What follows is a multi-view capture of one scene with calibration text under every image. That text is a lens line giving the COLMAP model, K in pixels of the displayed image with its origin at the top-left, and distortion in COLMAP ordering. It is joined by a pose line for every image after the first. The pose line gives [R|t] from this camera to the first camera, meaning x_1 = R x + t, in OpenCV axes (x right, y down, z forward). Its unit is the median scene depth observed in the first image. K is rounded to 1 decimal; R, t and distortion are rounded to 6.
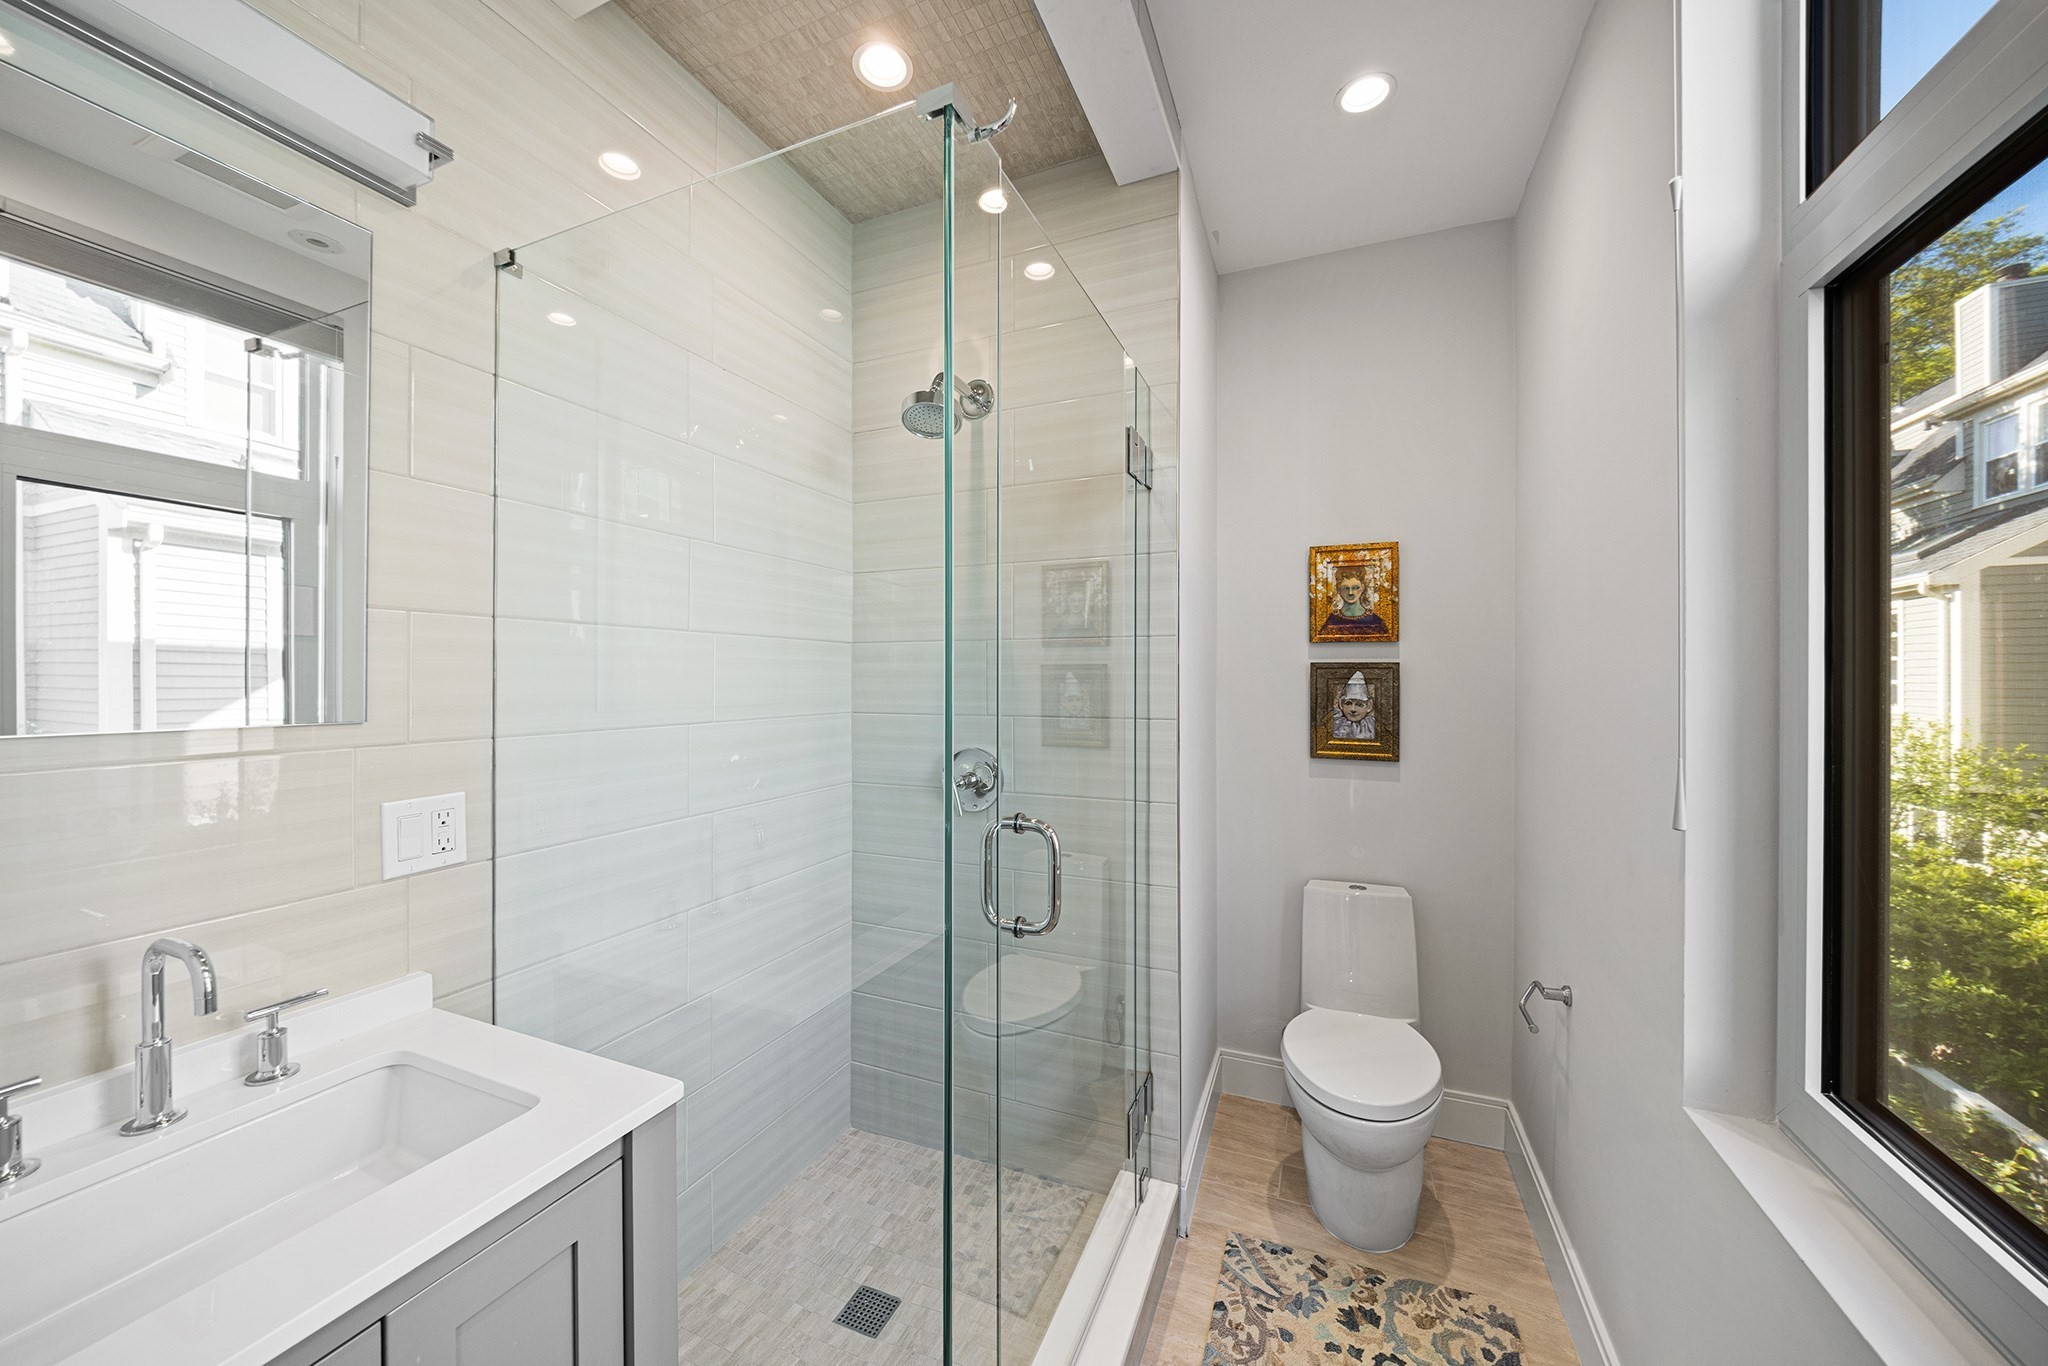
lens RADIAL K [[752.1, 0, 1024.0], [0, 752.1, 683.0], [0, 0, 1]] dist [-0.001402, -0.000147]
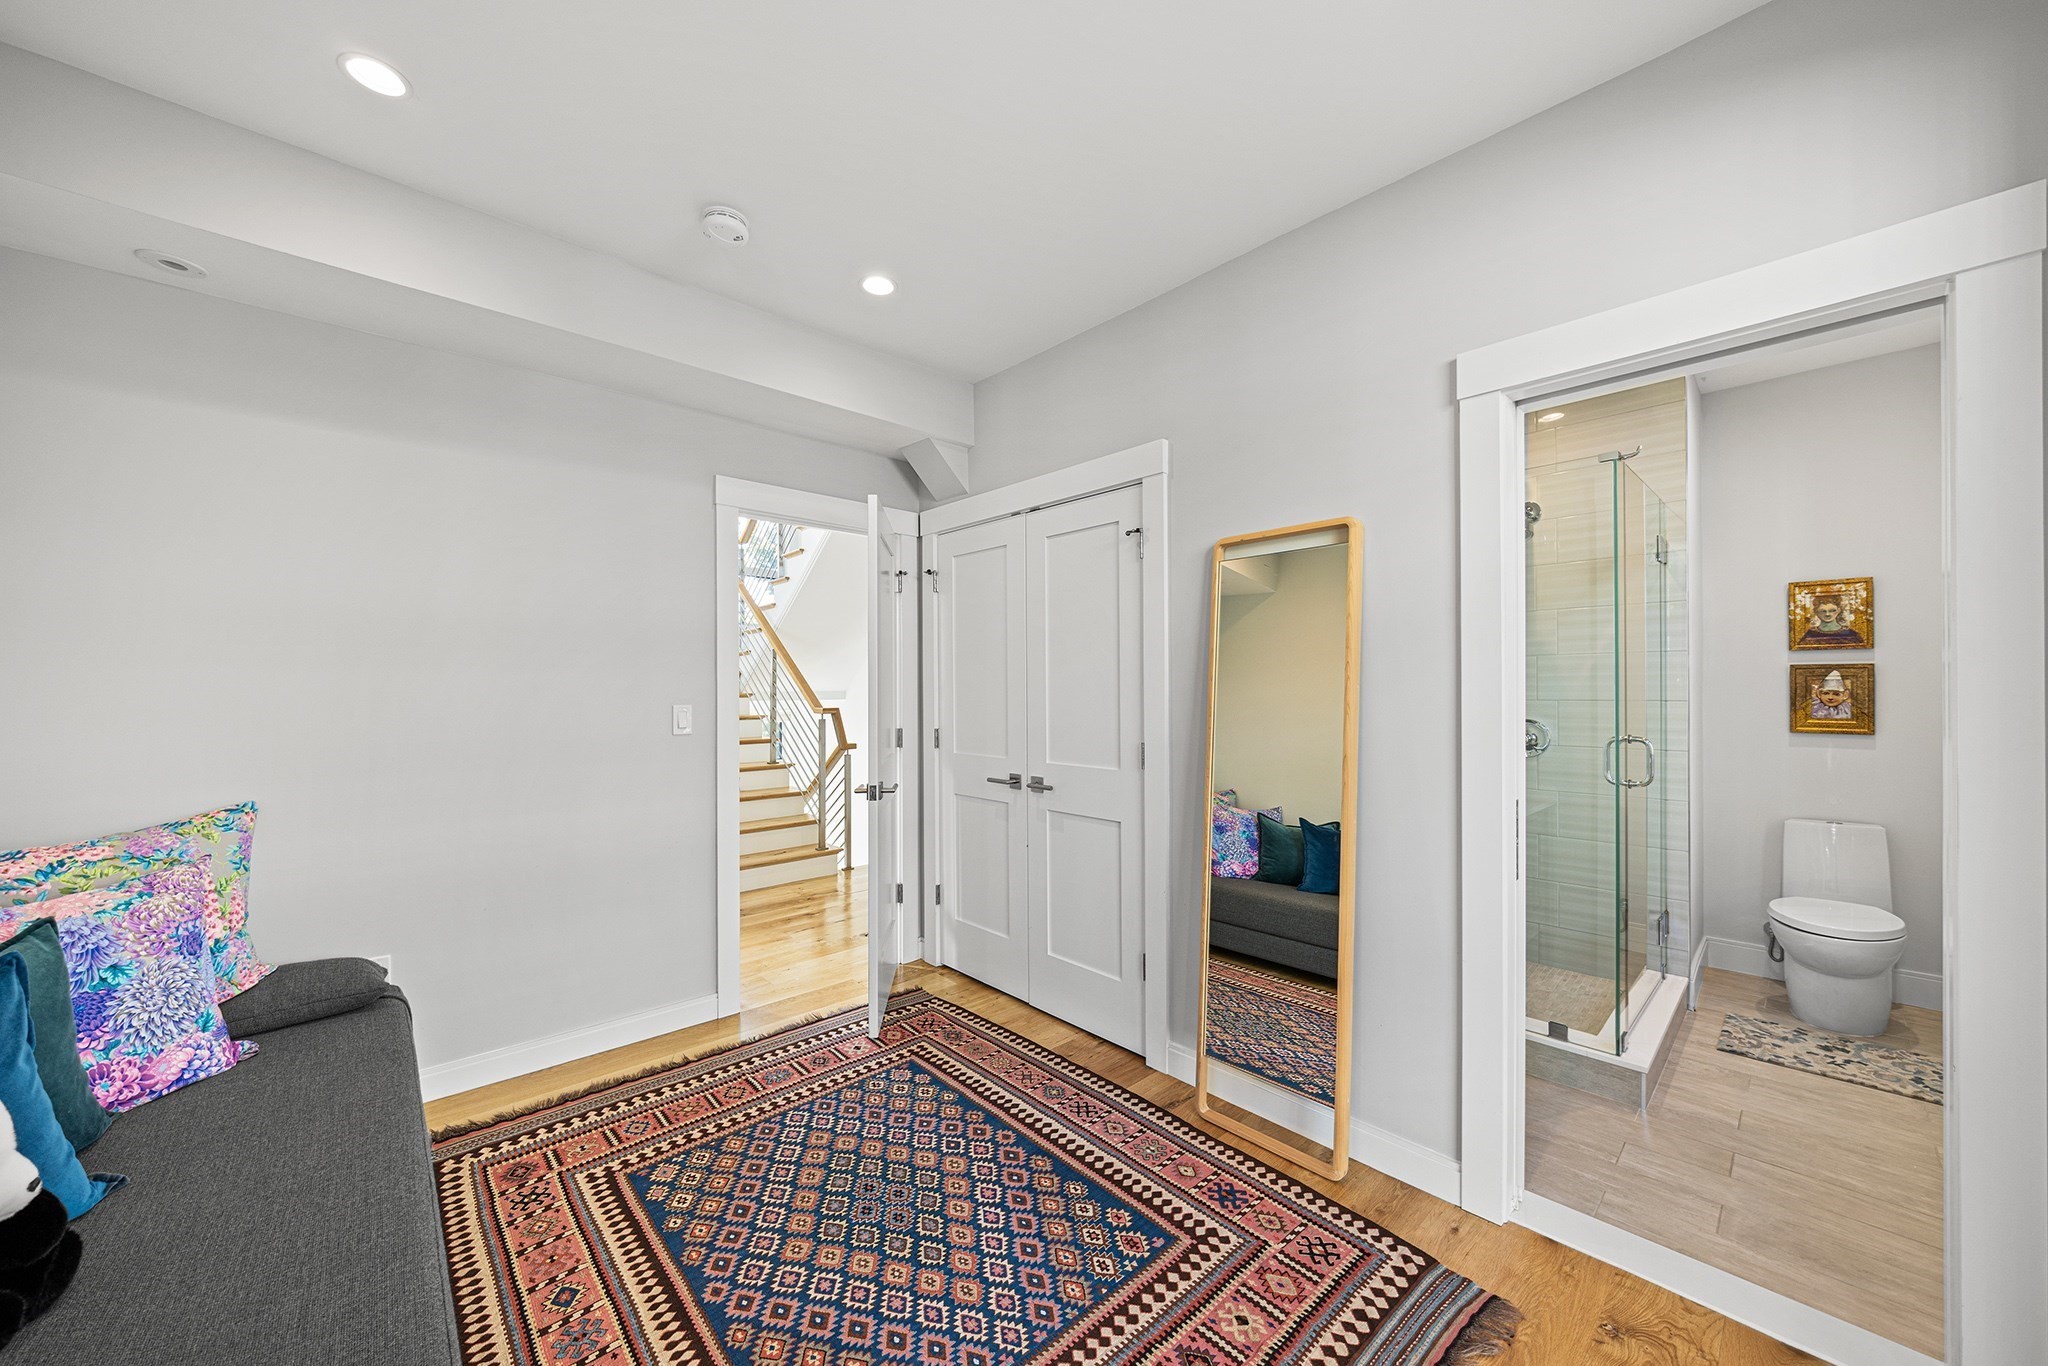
lens RADIAL K [[752.1, 0, 1024.0], [0, 752.1, 683.0], [0, 0, 1]] dist [-0.001402, -0.000147]
pose [[0.912144, -0.002023, -0.409865, -0.361723], [-0.001219, 0.999970, -0.007649, 0.020892], [0.409868, 0.007477, 0.912114, -0.897546]]
